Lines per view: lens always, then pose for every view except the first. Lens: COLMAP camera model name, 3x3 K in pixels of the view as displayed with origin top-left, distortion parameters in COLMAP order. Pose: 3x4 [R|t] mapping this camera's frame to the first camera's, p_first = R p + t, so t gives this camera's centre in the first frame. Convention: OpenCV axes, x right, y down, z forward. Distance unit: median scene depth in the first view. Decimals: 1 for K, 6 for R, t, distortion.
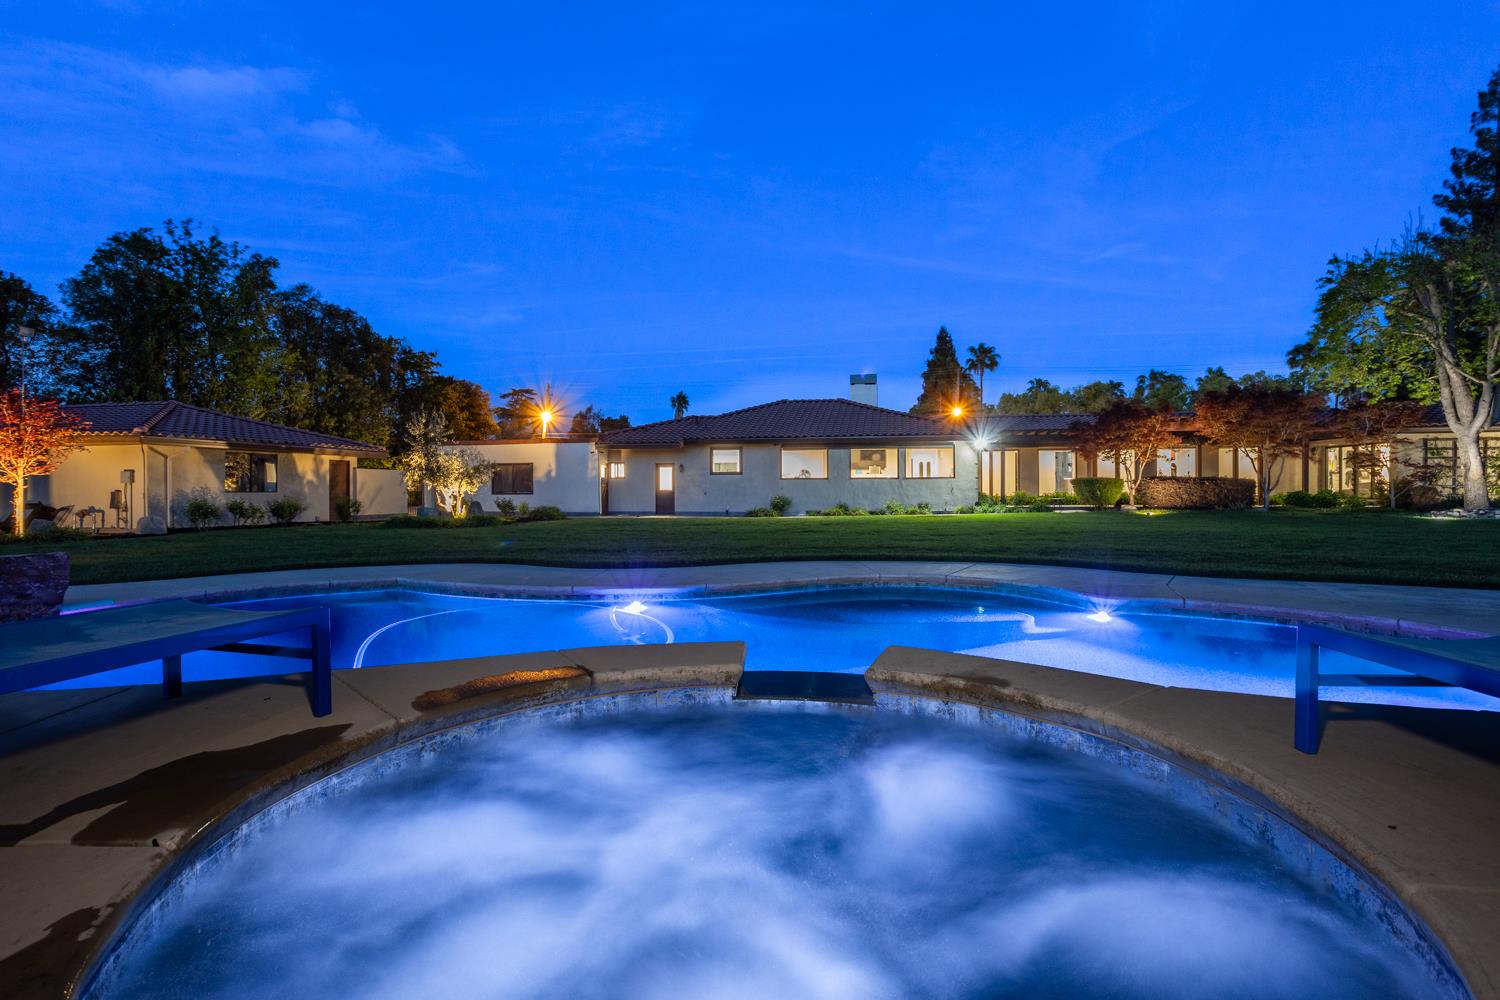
lens RADIAL K [[683.2, 0, 753.2], [0, 683.2, 501.9], [0, 0, 1]] dist [-0.026226, 0.019089]
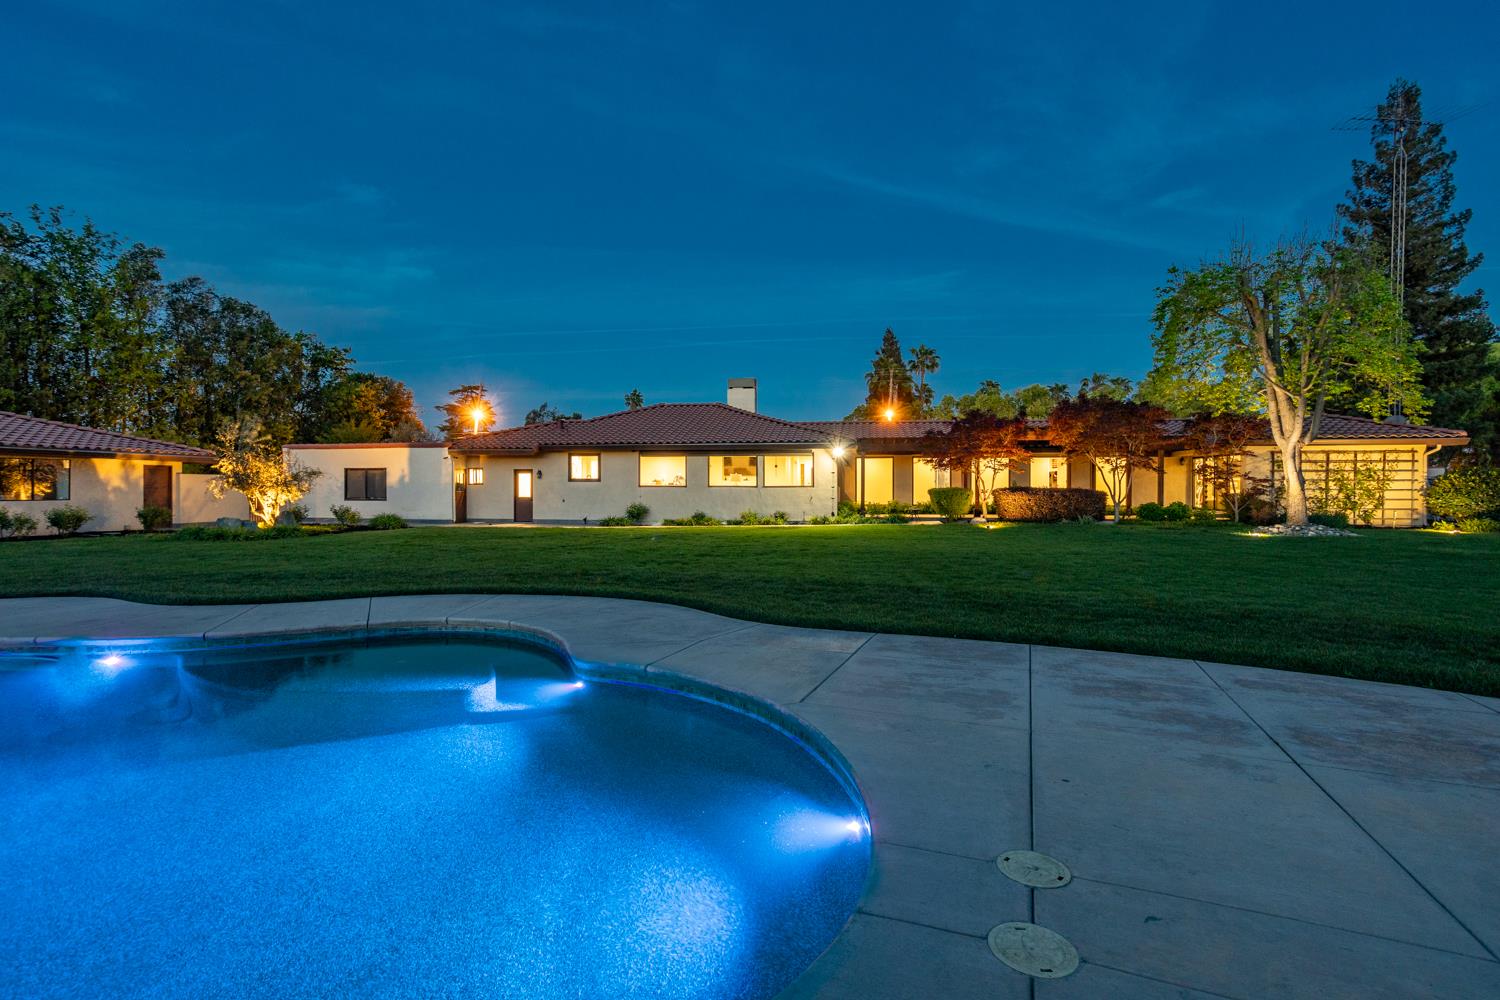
lens RADIAL K [[683.2, 0, 753.2], [0, 683.2, 501.9], [0, 0, 1]] dist [-0.026226, 0.019089]
pose [[0.999600, 0.005056, 0.027838, 0.182067], [-0.005167, 0.999979, 0.003938, -0.017082], [-0.027818, -0.004080, 0.999605, 0.028793]]
